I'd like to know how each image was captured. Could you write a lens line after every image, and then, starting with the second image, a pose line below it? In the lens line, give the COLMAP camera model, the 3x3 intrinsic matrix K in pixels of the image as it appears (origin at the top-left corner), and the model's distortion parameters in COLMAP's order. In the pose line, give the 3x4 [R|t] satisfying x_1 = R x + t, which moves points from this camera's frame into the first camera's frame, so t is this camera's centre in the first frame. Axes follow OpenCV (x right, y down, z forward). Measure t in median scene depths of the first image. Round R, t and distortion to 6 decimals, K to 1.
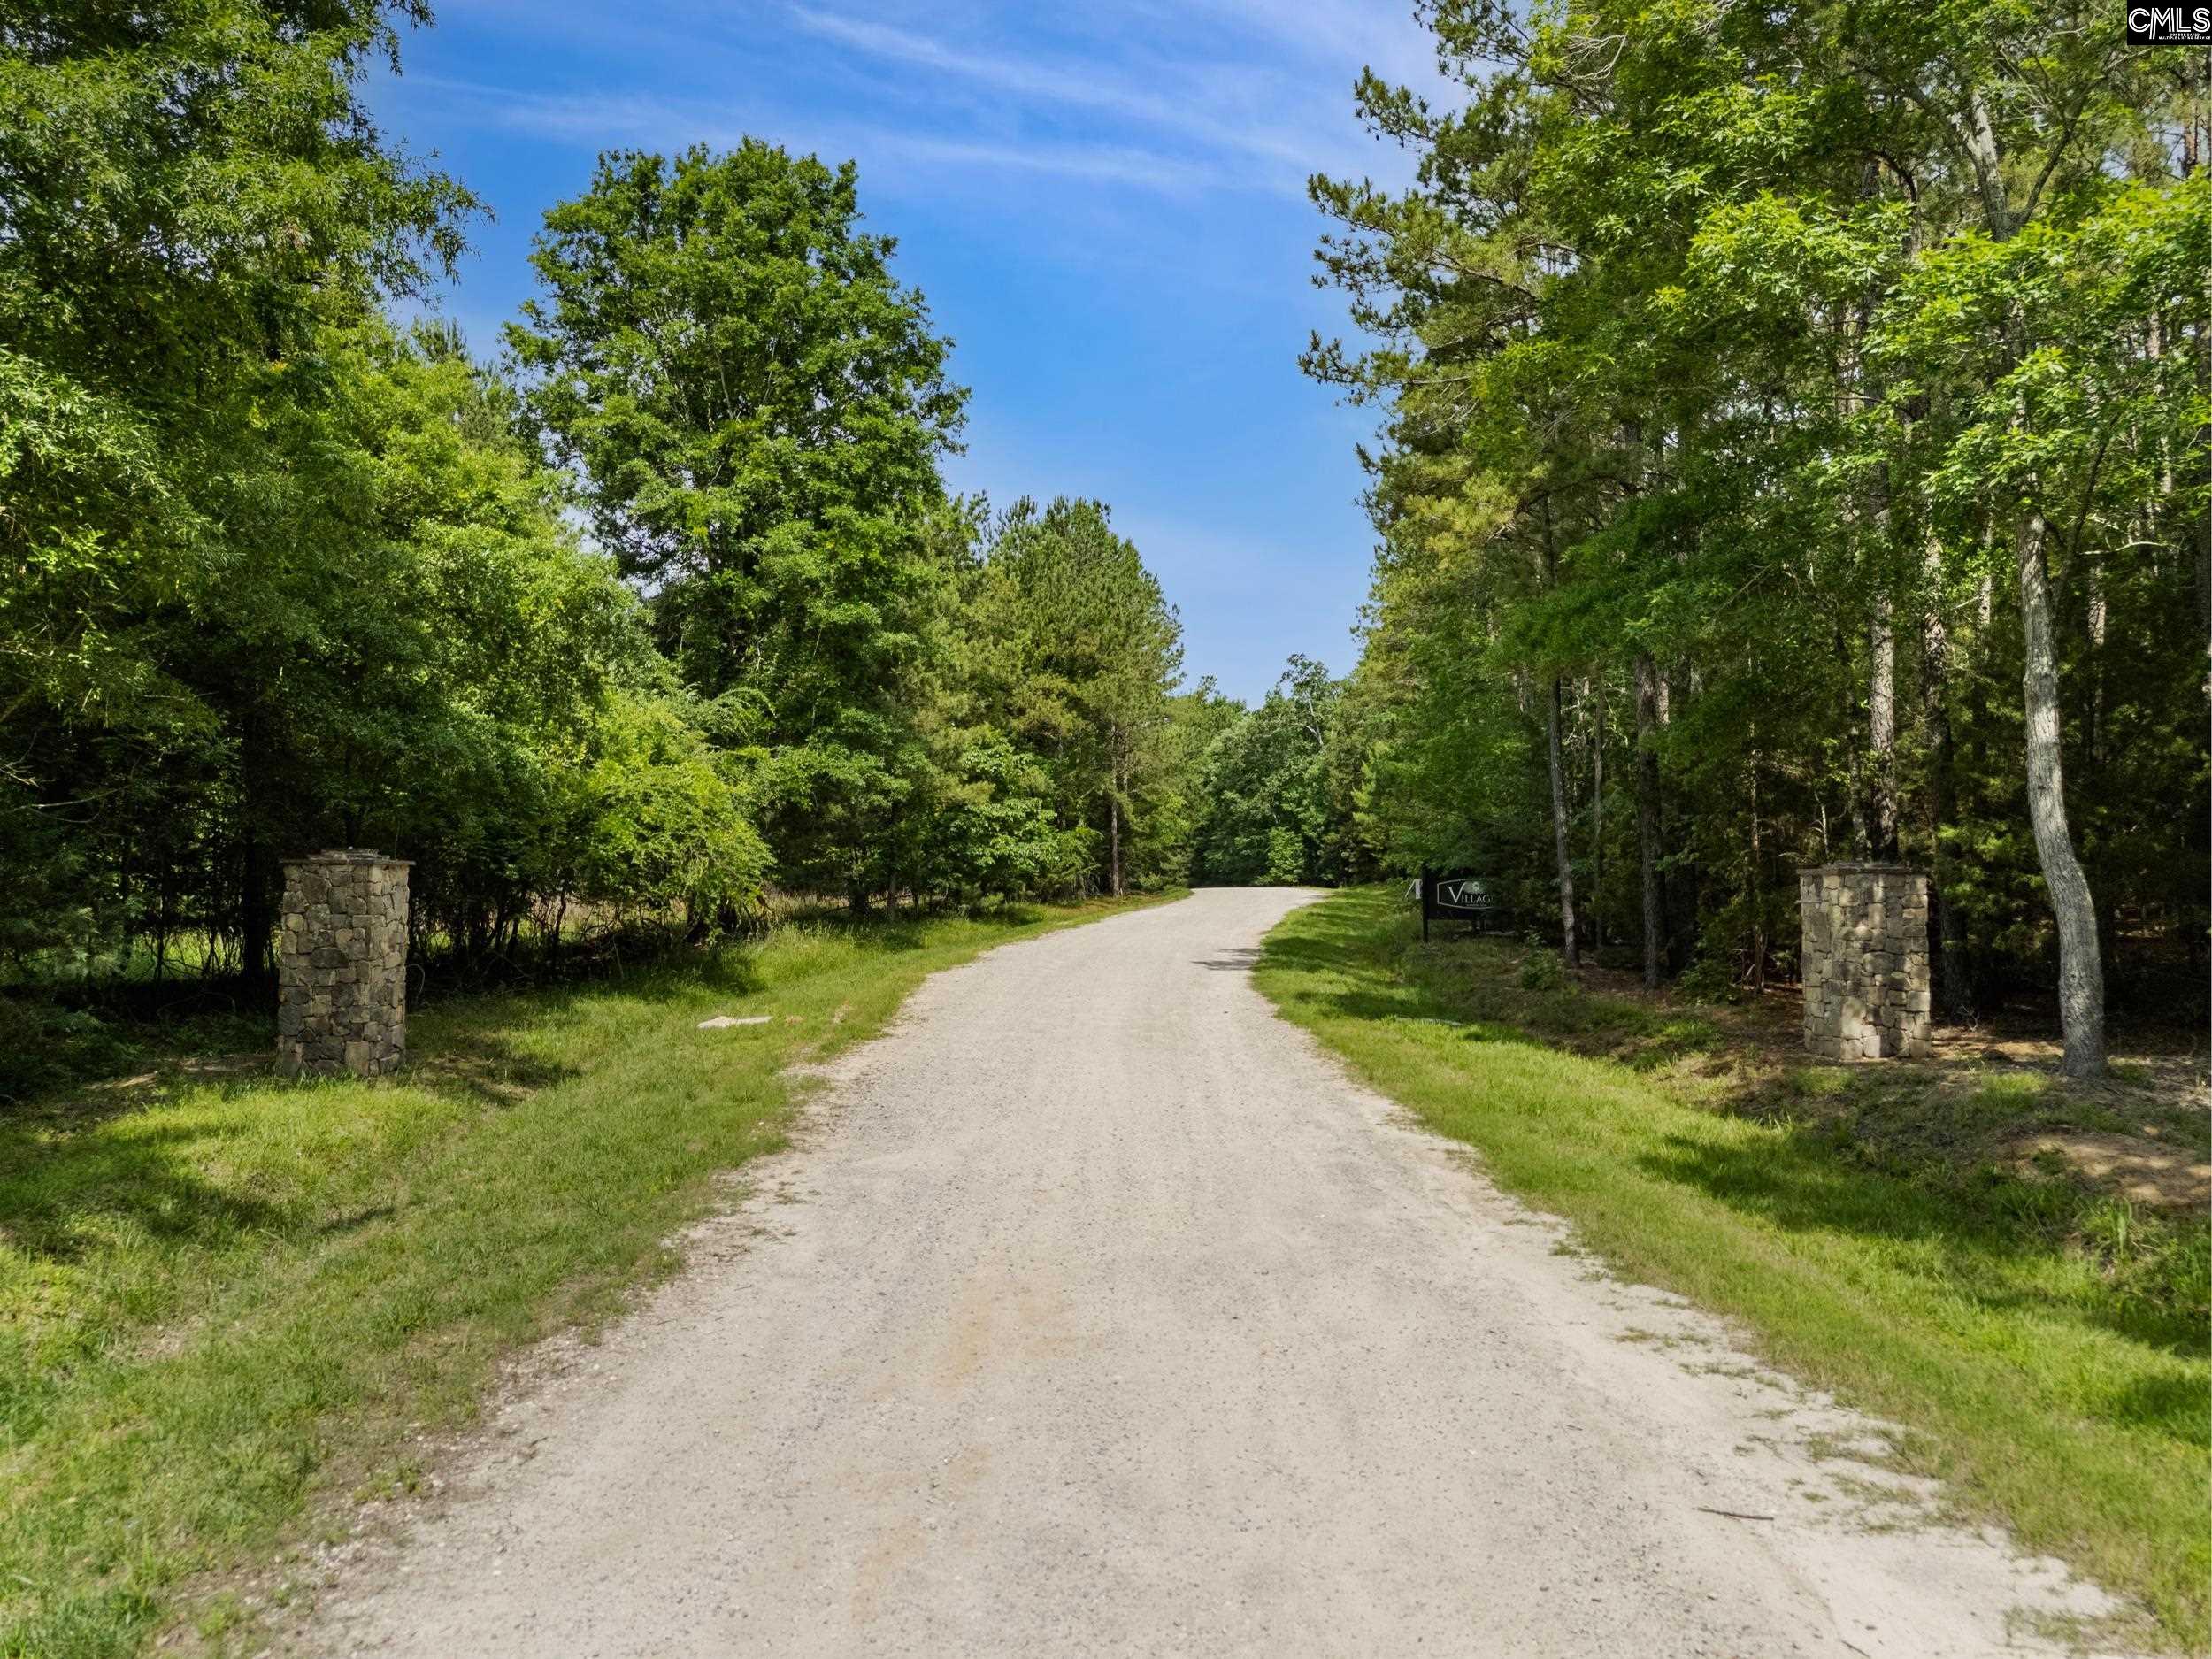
lens RADIAL K [[1573.7, 0, 1107.0], [0, 1573.7, 836.7], [0, 0, 1]] dist [0.012165, -0.001809]
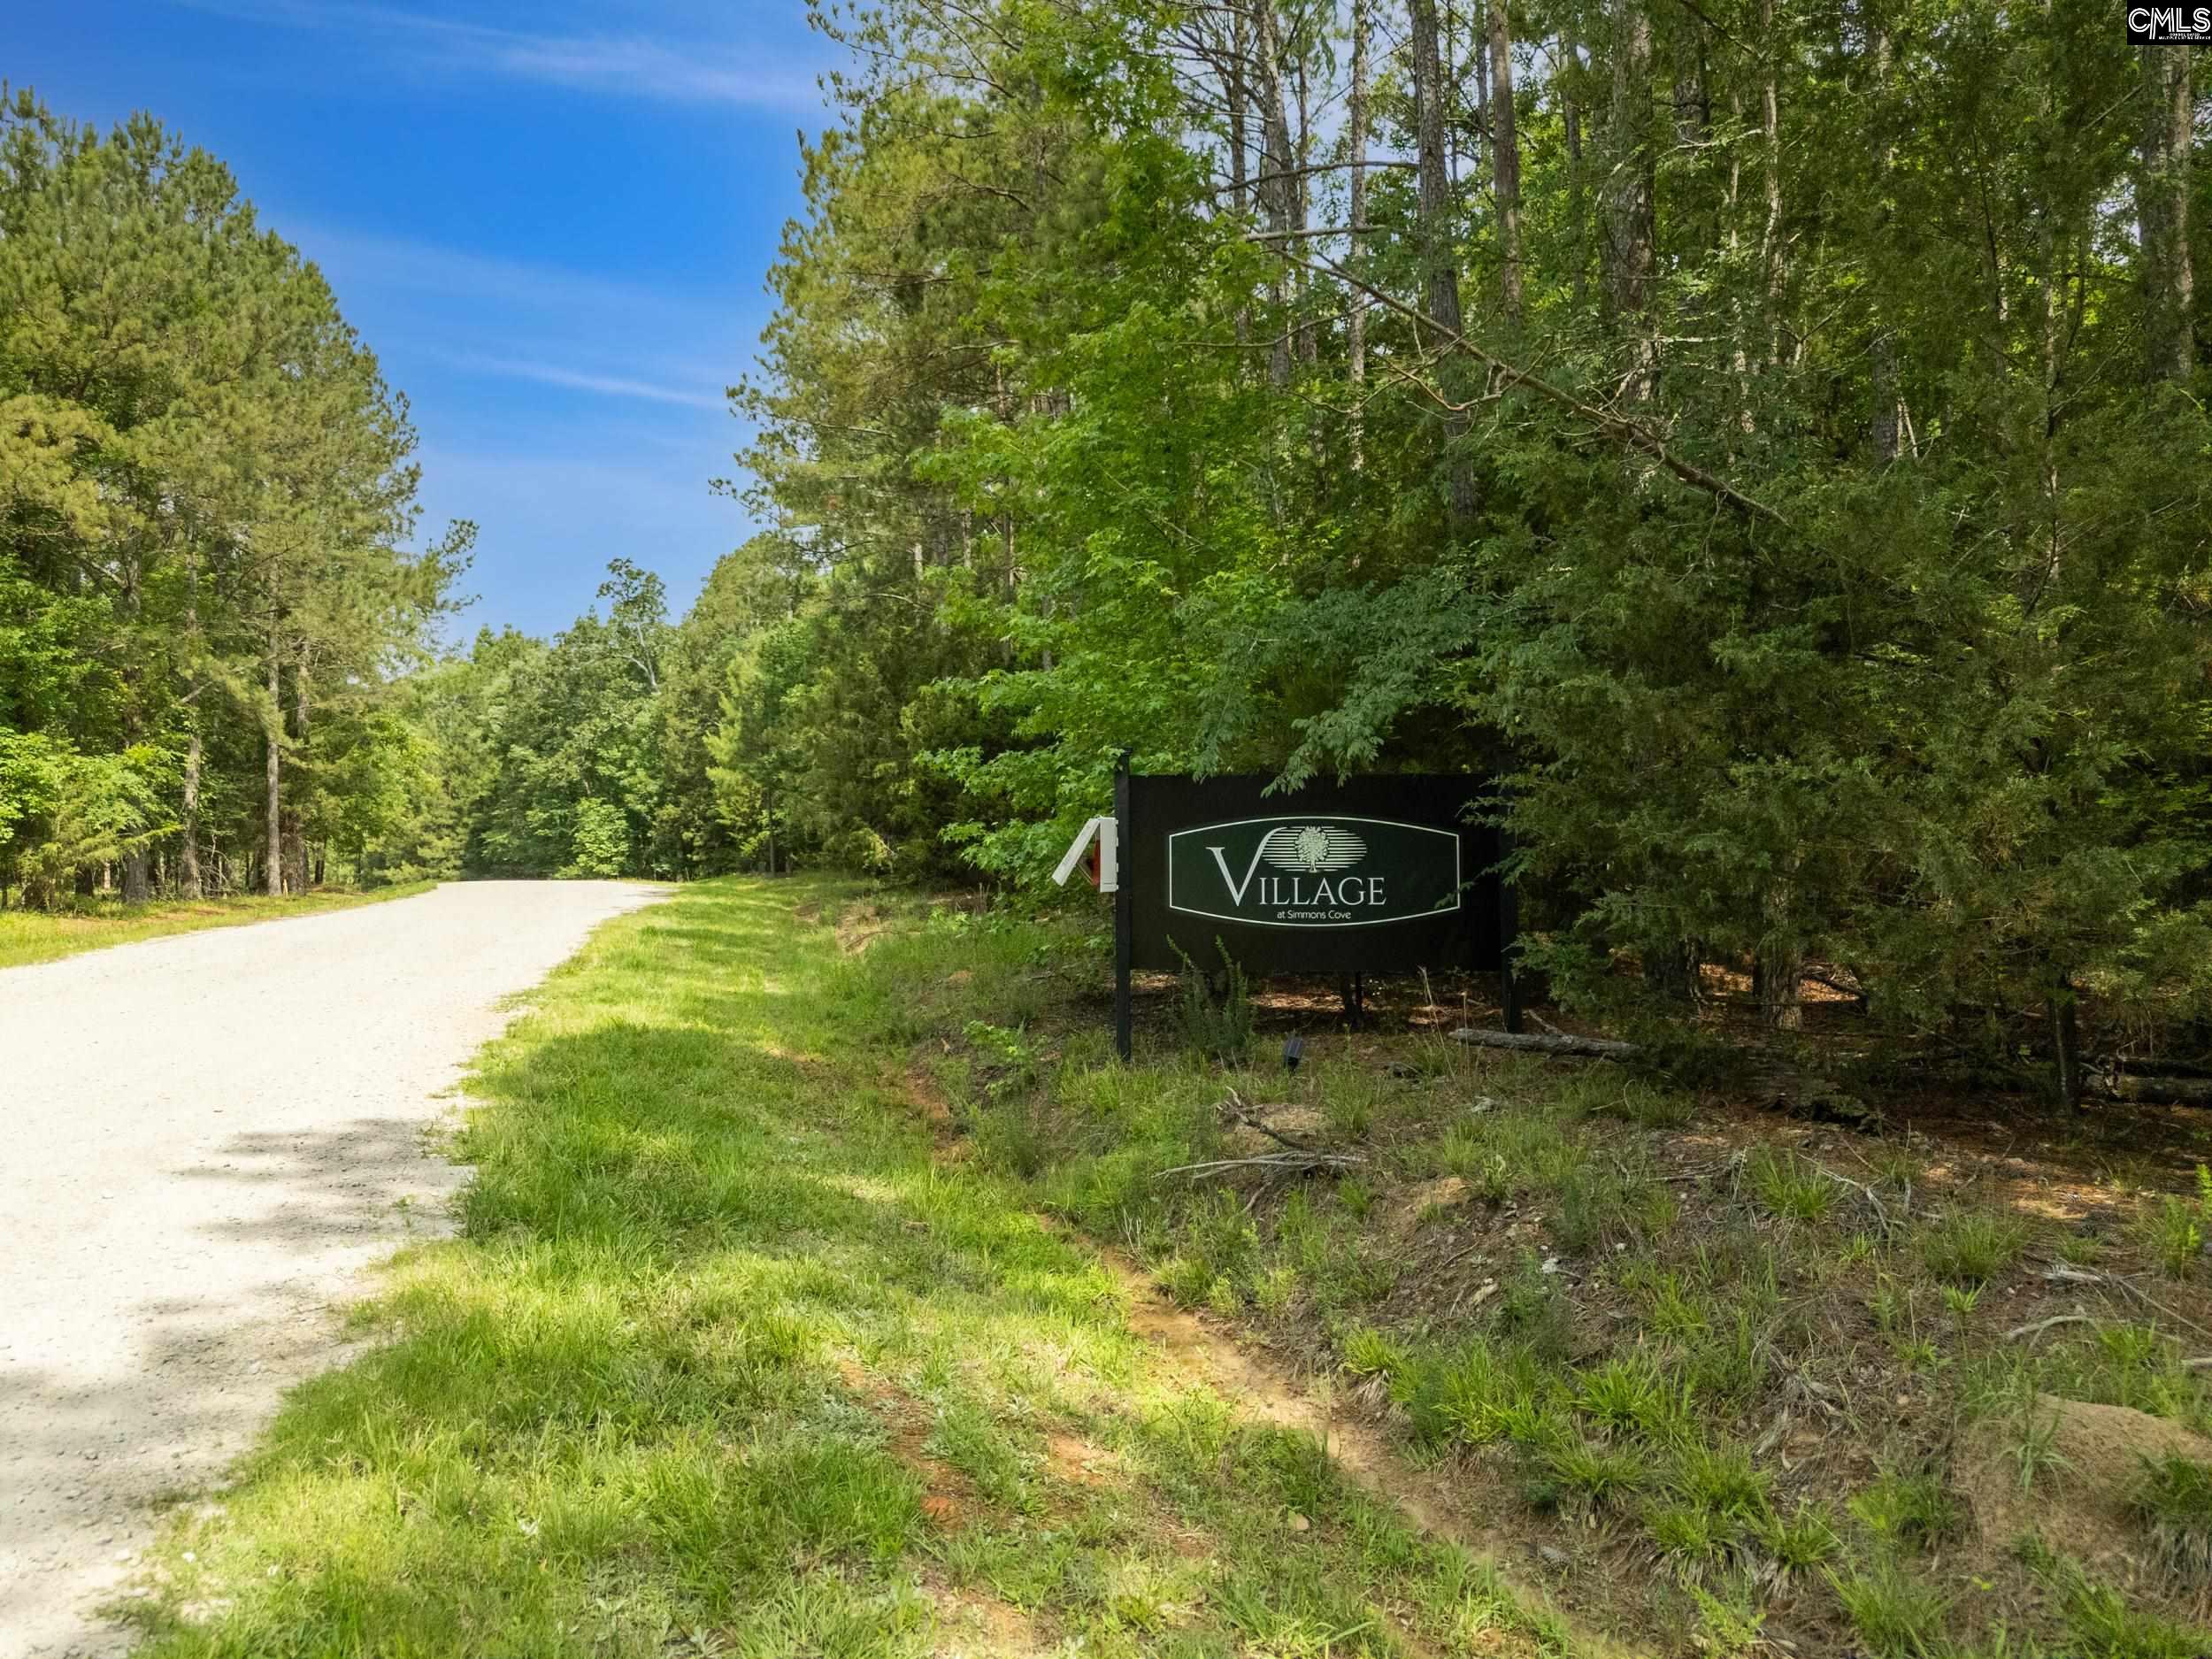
lens RADIAL K [[1573.7, 0, 1105.0], [0, 1573.7, 840.0], [0, 0, 1]] dist [0.012165, -0.001809]
pose [[0.912857, 0.011138, 0.408128, 0.030653], [-0.012187, 0.999926, -0.000031, 0.010387], [-0.408098, -0.004946, 0.912925, 0.256442]]
